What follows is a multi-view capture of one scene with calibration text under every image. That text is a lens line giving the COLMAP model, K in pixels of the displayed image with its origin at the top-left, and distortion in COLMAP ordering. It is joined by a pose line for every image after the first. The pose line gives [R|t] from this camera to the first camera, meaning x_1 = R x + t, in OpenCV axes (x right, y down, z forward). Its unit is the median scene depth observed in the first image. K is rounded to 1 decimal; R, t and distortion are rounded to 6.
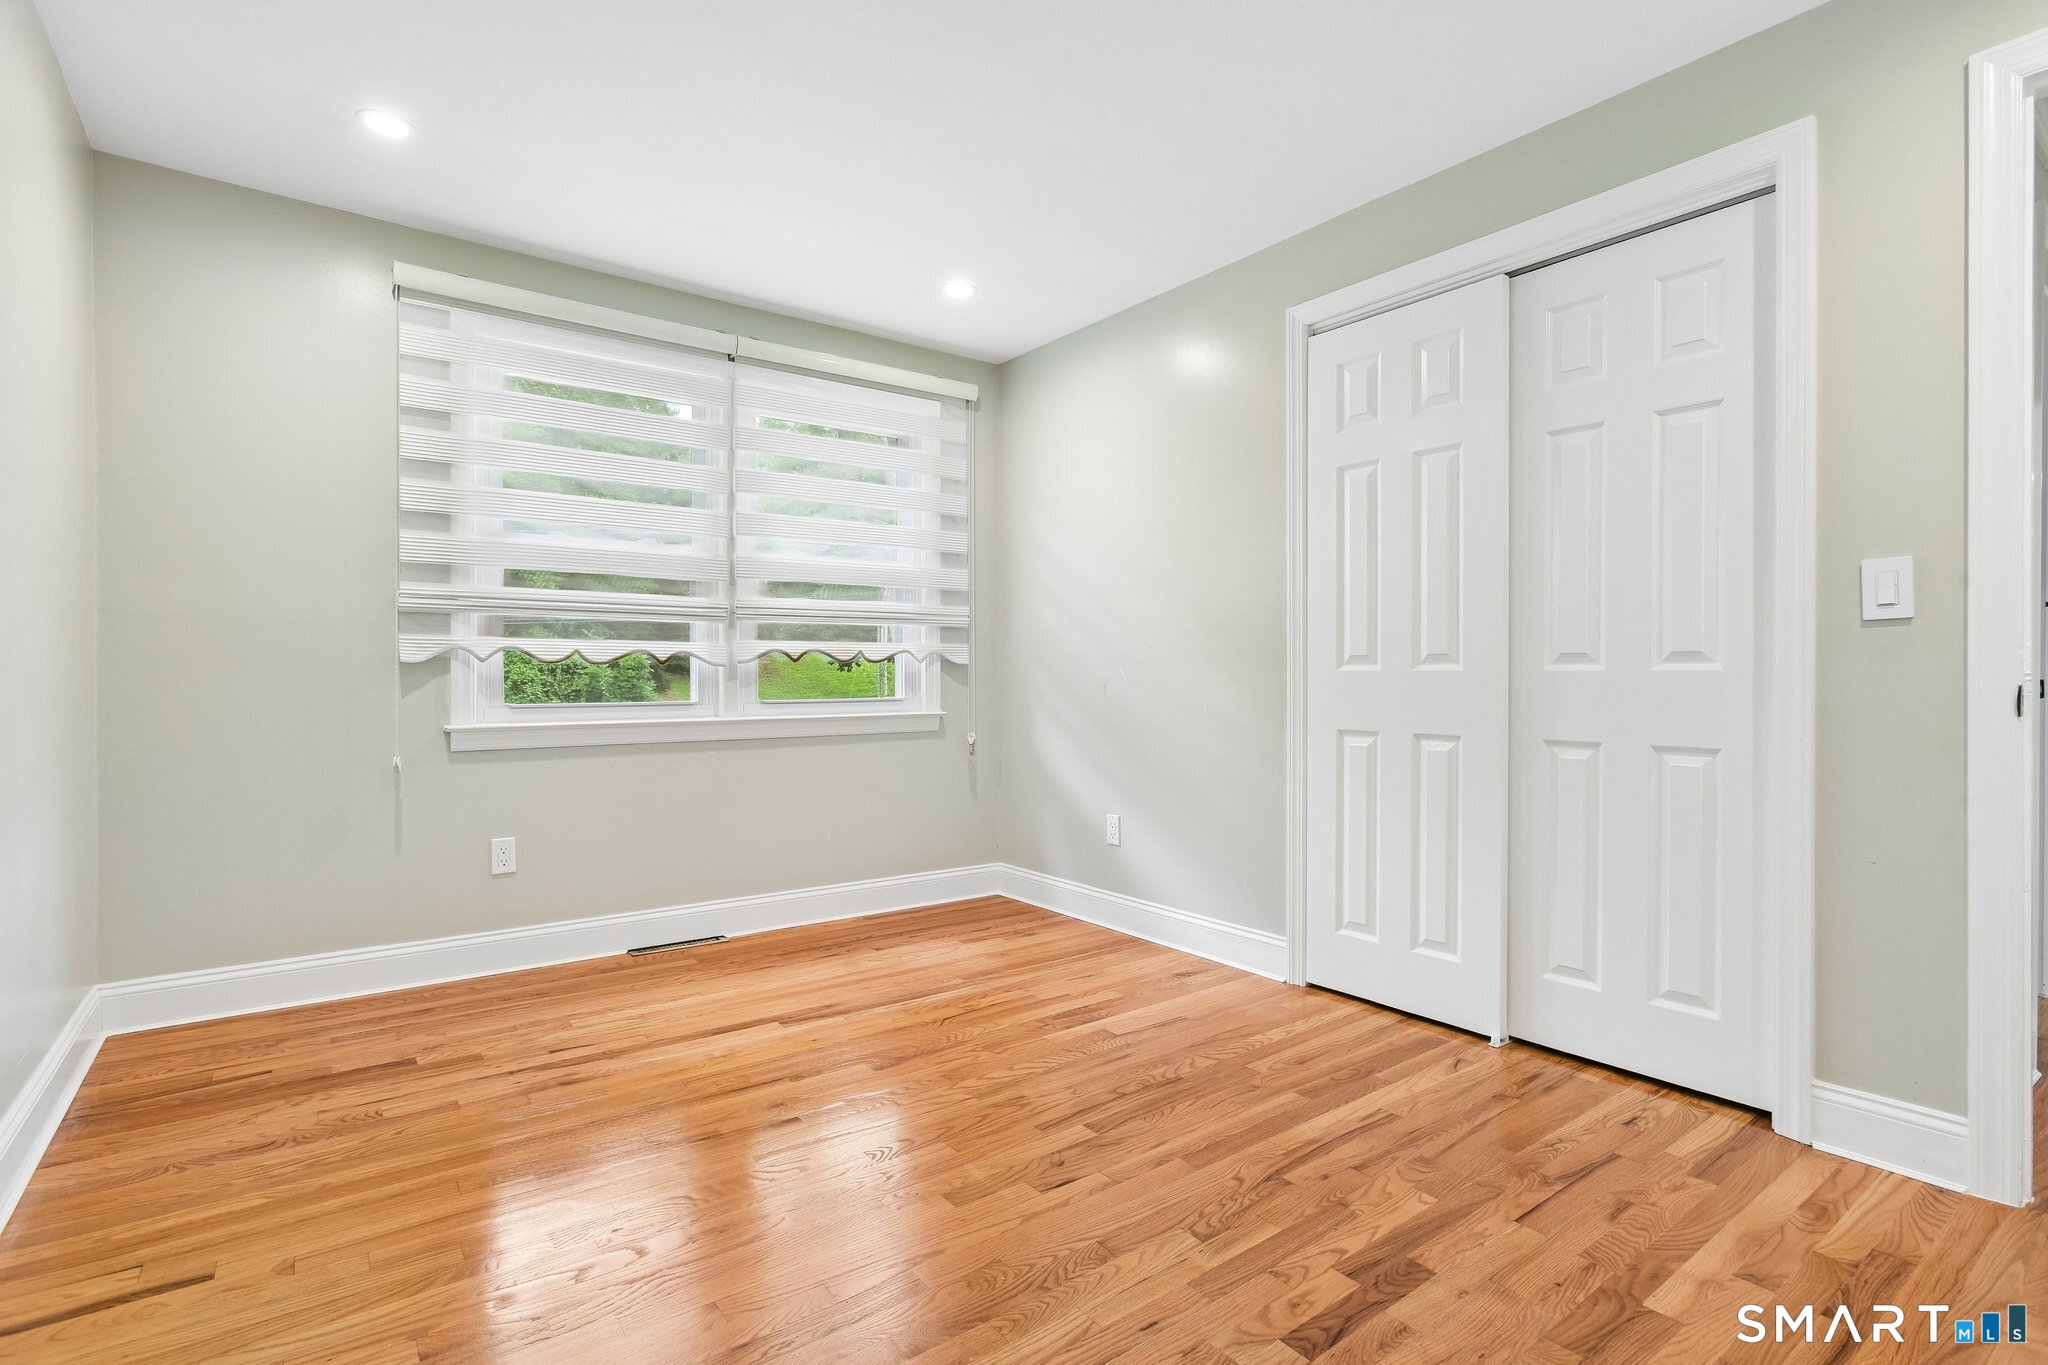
lens RADIAL K [[973.9, 0, 1028.6], [0, 973.9, 676.5], [0, 0, 1]] dist [-0.001086, 0.001401]
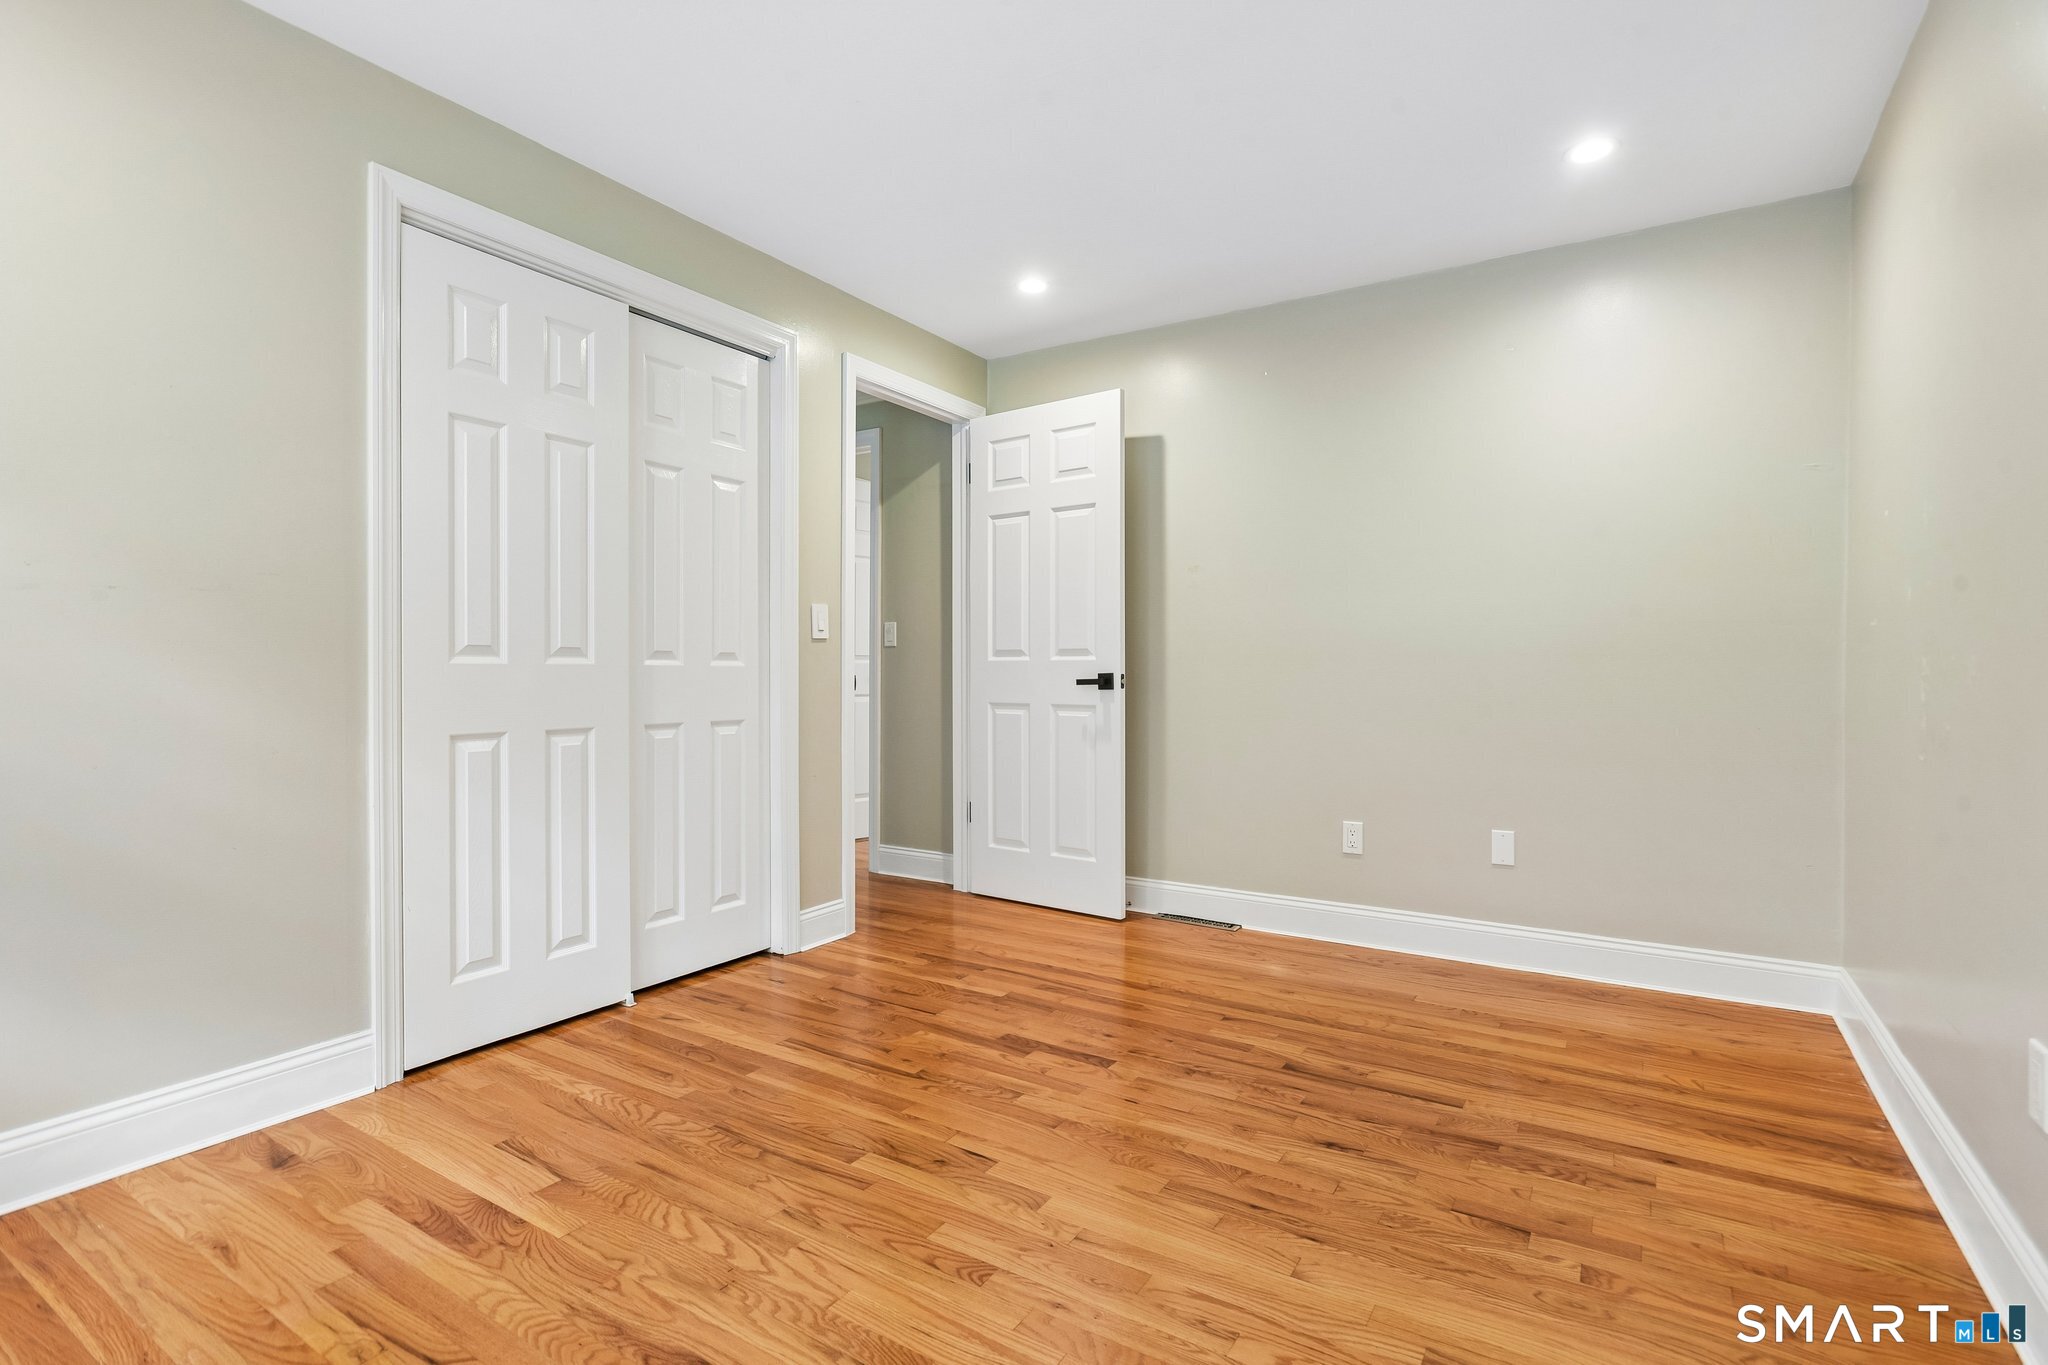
lens RADIAL K [[979.3, 0, 1025.8], [0, 979.3, 670.8], [0, 0, 1]] dist [-0.013190, 0.001465]
pose [[-0.355553, -0.001279, 0.934655, -0.763711], [-0.002427, 0.999997, 0.000445, -0.000750], [-0.934653, -0.002110, -0.355555, 1.047989]]
